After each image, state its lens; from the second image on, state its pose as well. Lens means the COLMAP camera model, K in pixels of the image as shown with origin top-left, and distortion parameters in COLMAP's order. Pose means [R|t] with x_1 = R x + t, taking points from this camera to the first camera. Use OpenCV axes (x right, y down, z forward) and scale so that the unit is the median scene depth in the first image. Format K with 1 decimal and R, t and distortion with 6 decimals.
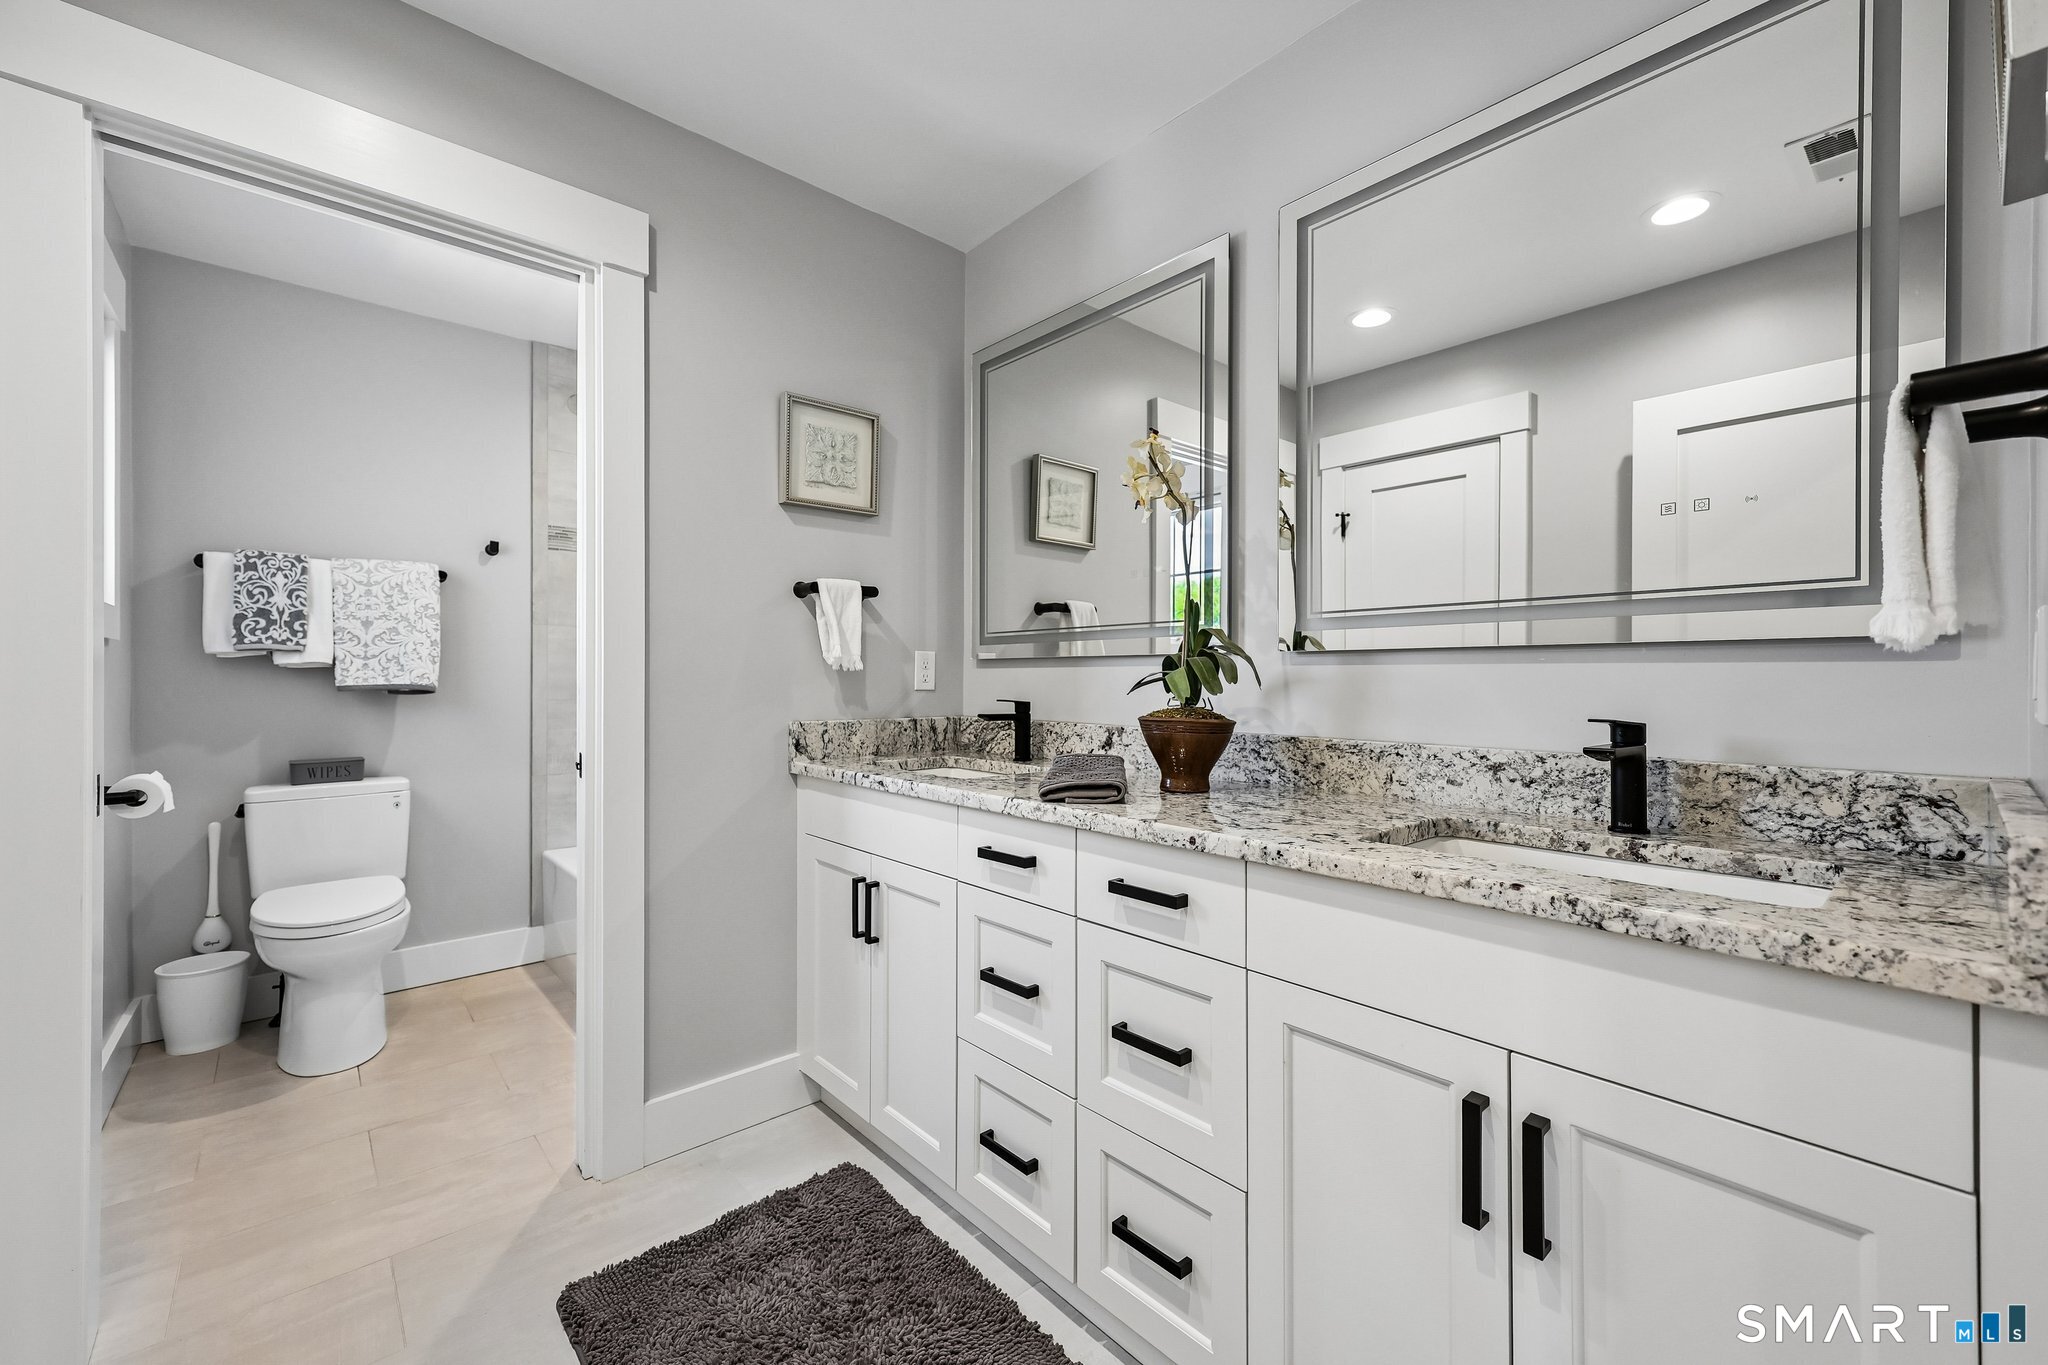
lens RADIAL K [[826.8, 0, 1028.4], [0, 826.8, 700.7], [0, 0, 1]] dist [0.004429, 0.001136]
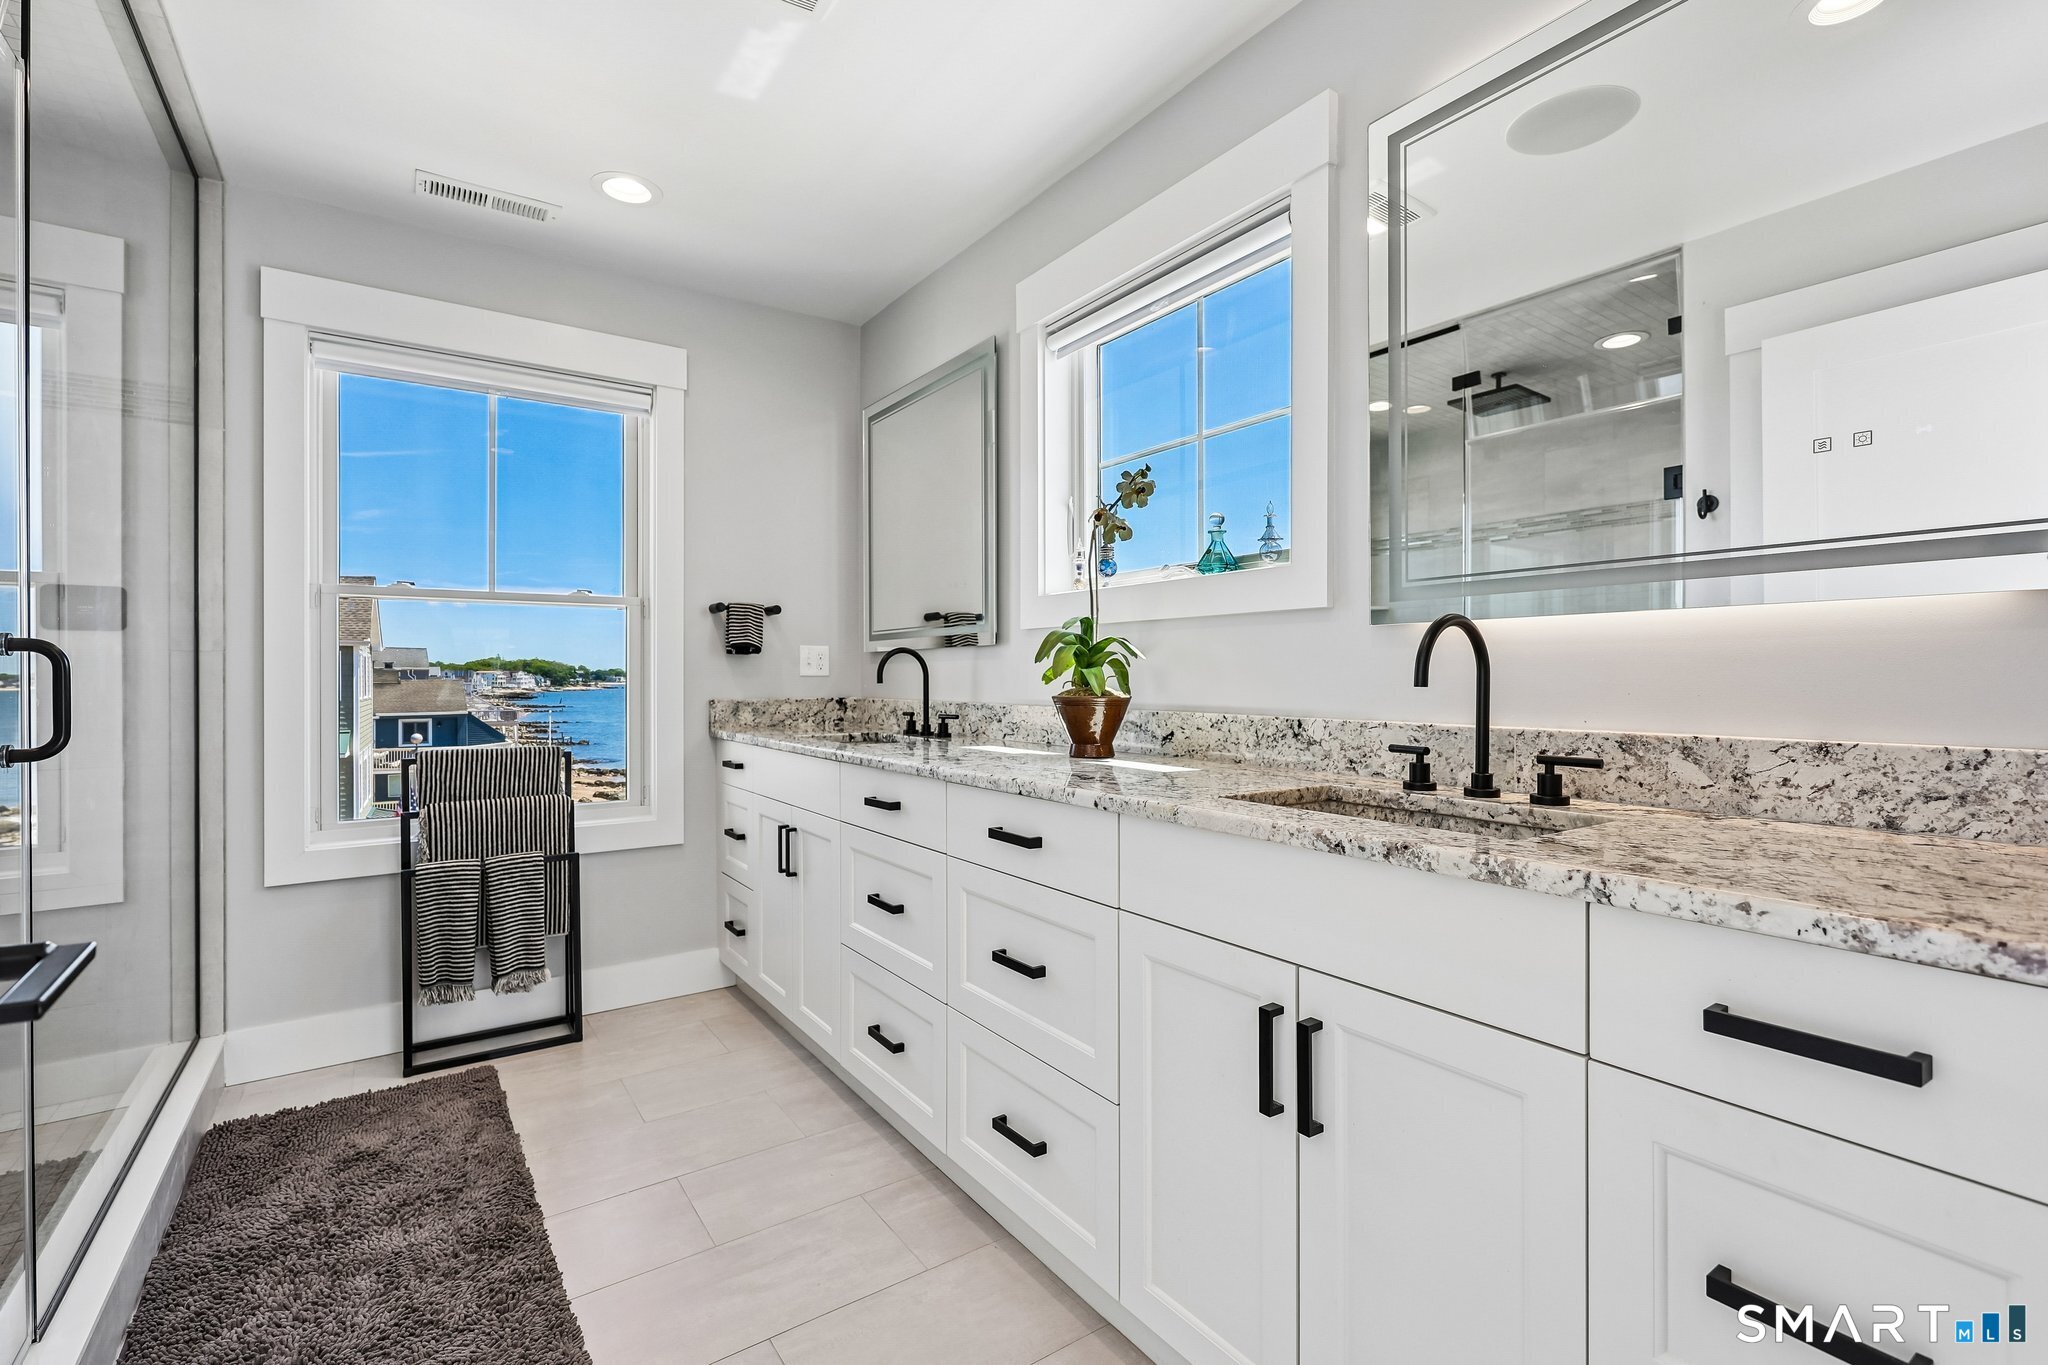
lens RADIAL K [[937.5, 0, 1023.2], [0, 937.5, 665.8], [0, 0, 1]] dist [0.024679, 0.000107]
pose [[0.993246, -0.018223, -0.114586, 0.307190], [0.015957, 0.999659, -0.020660, 0.013500], [0.114924, 0.018692, 0.993198, -0.339373]]
